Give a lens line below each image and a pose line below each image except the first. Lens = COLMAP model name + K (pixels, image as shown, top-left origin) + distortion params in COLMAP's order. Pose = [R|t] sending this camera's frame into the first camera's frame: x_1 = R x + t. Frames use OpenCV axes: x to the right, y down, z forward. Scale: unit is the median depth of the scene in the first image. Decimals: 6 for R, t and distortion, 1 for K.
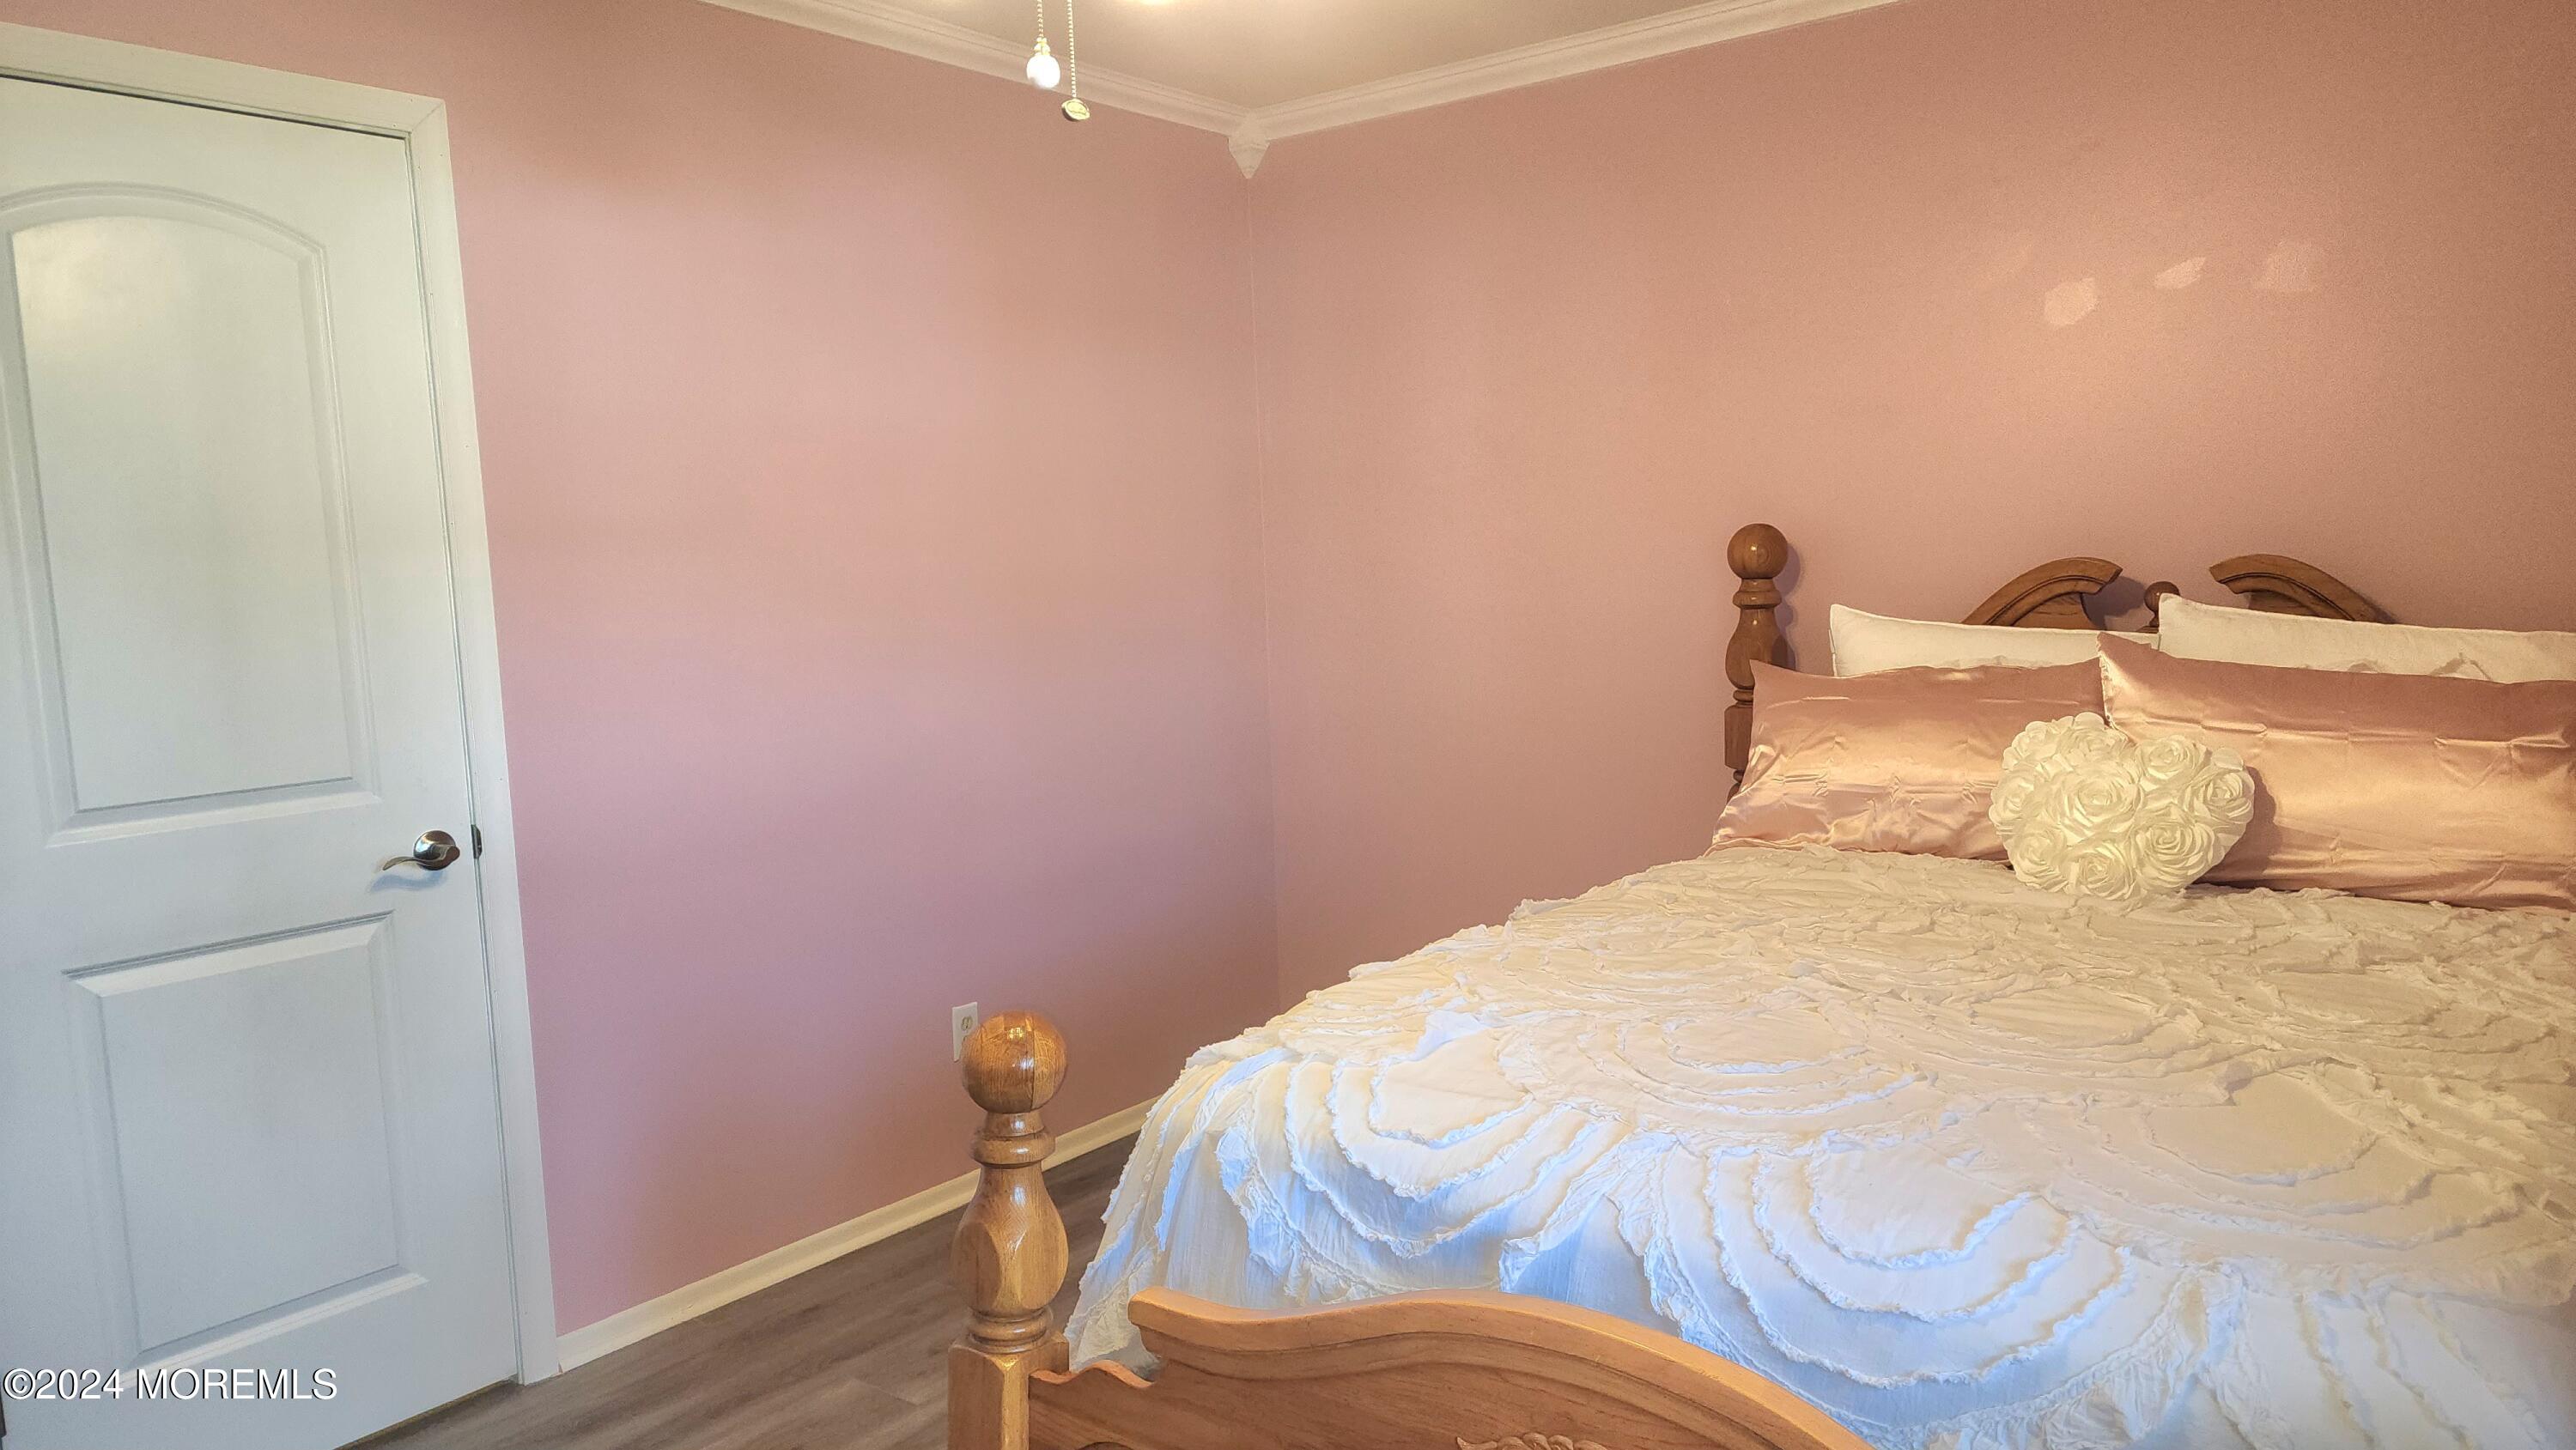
lens RADIAL K [[1708.5, 0, 1301.9], [0, 1708.5, 714.8], [0, 0, 1]] dist [0.086808, -0.082488]
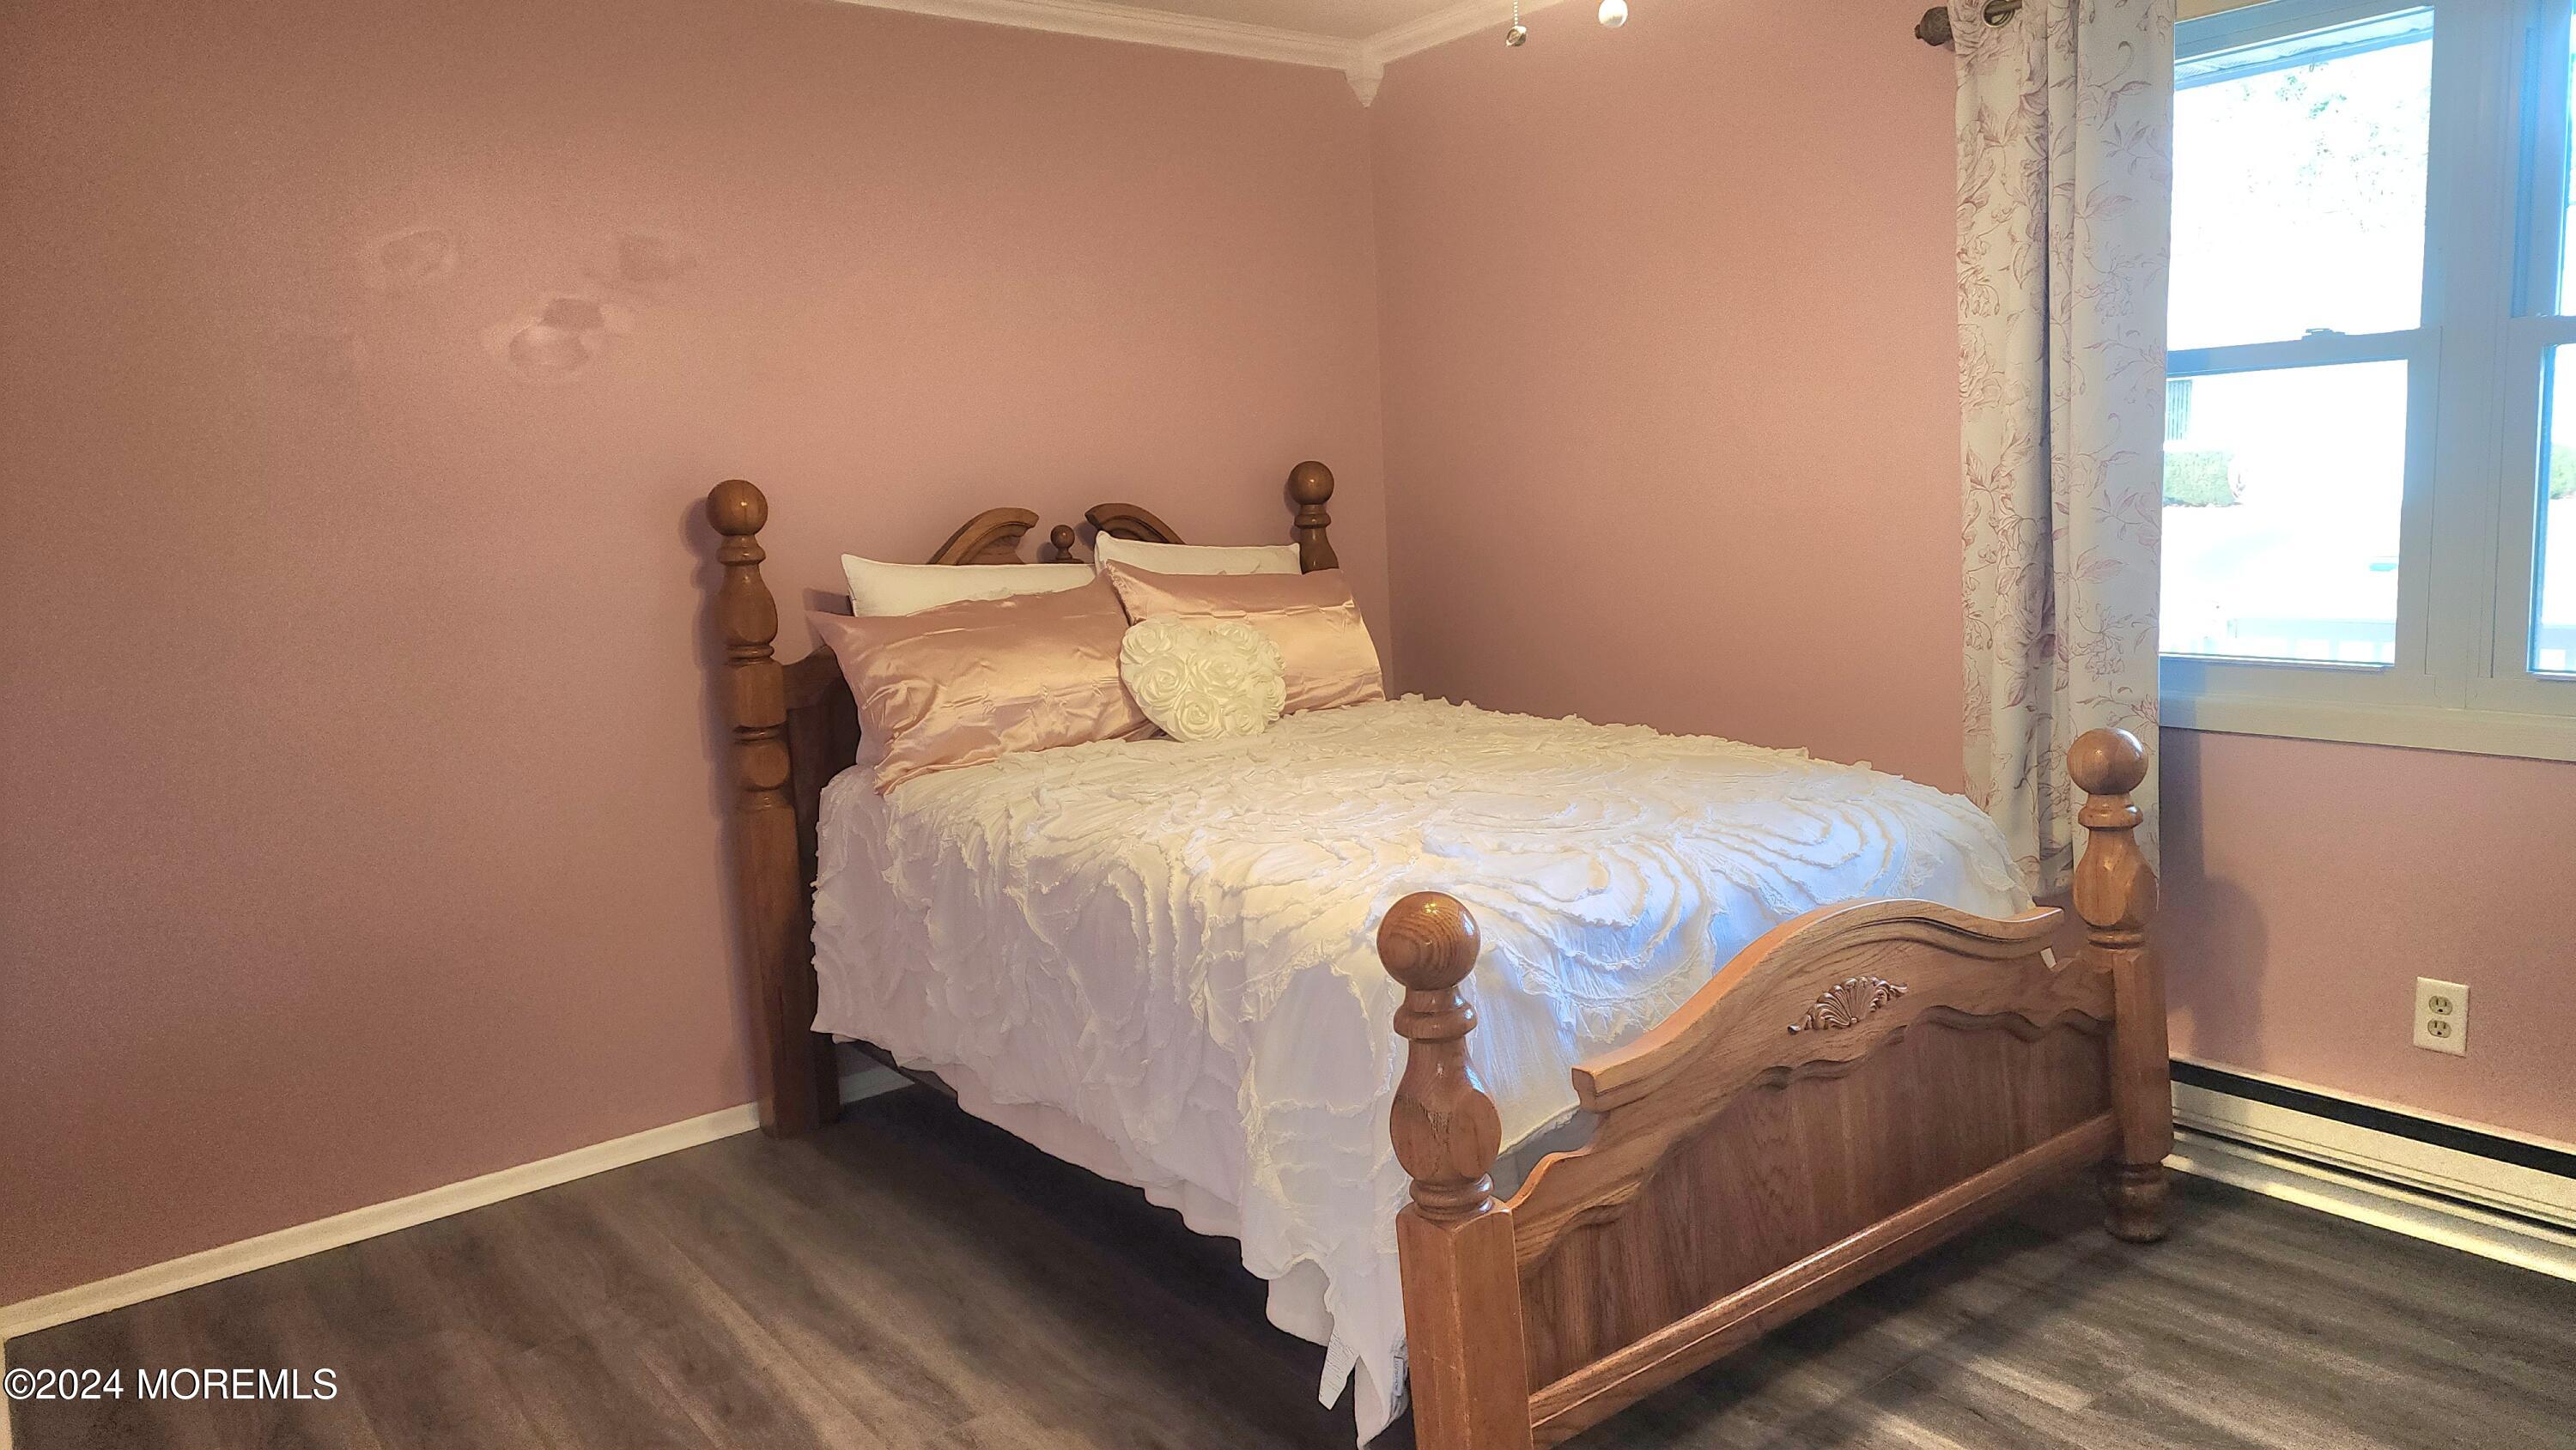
lens RADIAL K [[1708.5, 0, 1302.6], [0, 1708.5, 725.2], [0, 0, 1]] dist [0.086808, -0.082488]
pose [[0.265151, -0.119005, 0.956835, -0.755779], [0.139443, 0.986655, 0.084073, -0.011716], [-0.954071, 0.111132, 0.278207, 0.513487]]
